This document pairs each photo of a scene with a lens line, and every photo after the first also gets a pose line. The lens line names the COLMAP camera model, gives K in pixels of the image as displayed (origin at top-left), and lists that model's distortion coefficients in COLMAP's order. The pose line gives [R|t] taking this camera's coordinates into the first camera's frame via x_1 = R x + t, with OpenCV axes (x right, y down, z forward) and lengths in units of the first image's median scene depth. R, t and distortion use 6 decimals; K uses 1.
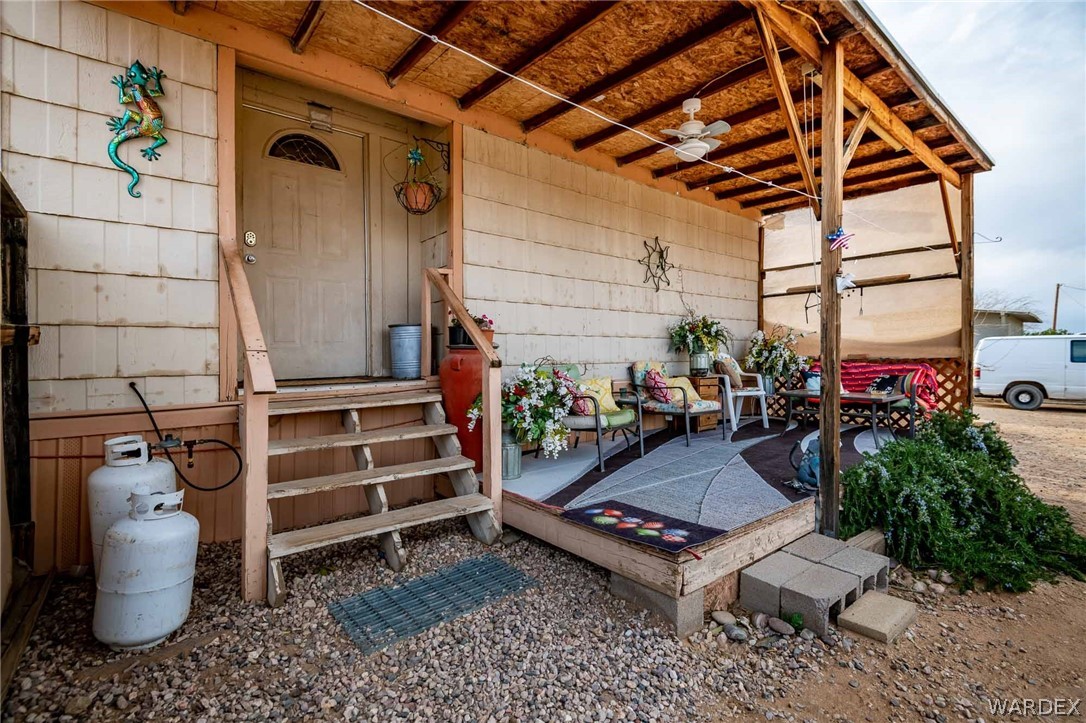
lens RADIAL K [[499.4, 0, 540.9], [0, 499.4, 347.9], [0, 0, 1]] dist [-0.000359, -0.004143]
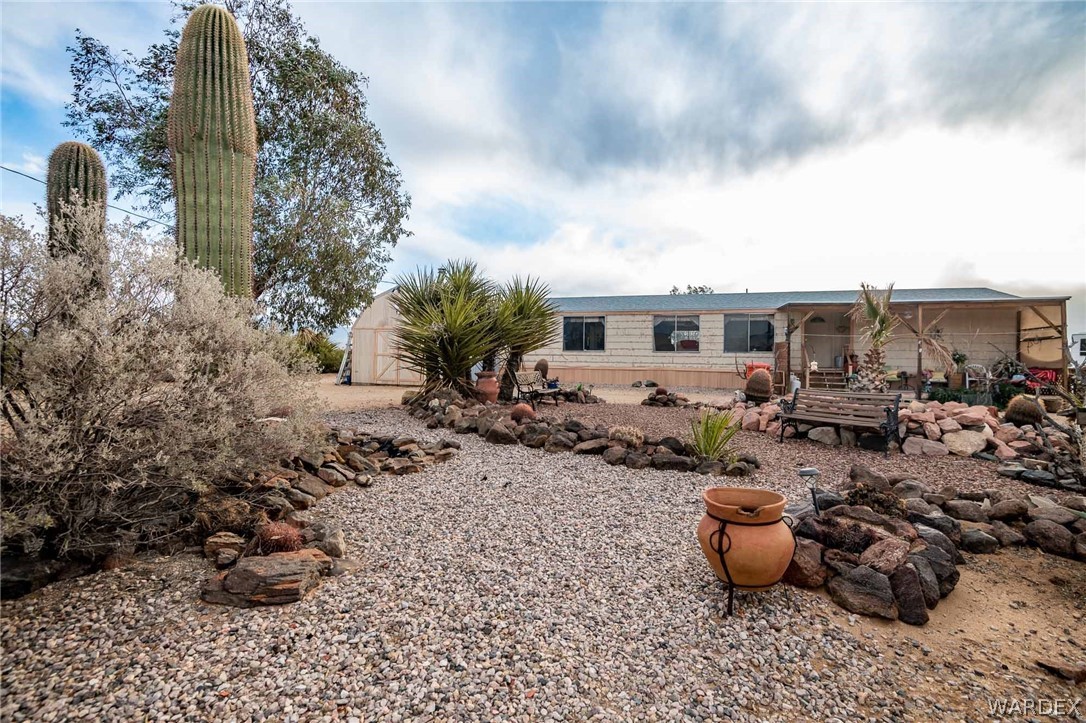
lens RADIAL K [[518.7, 0, 543.1], [0, 518.7, 356.3], [0, 0, 1]] dist [-0.003177, -0.000205]
pose [[0.545590, 0.007491, -0.838019, 1.752781], [-0.007504, 0.999964, 0.004053, -0.036349], [0.838019, 0.004077, 0.545626, -3.042649]]
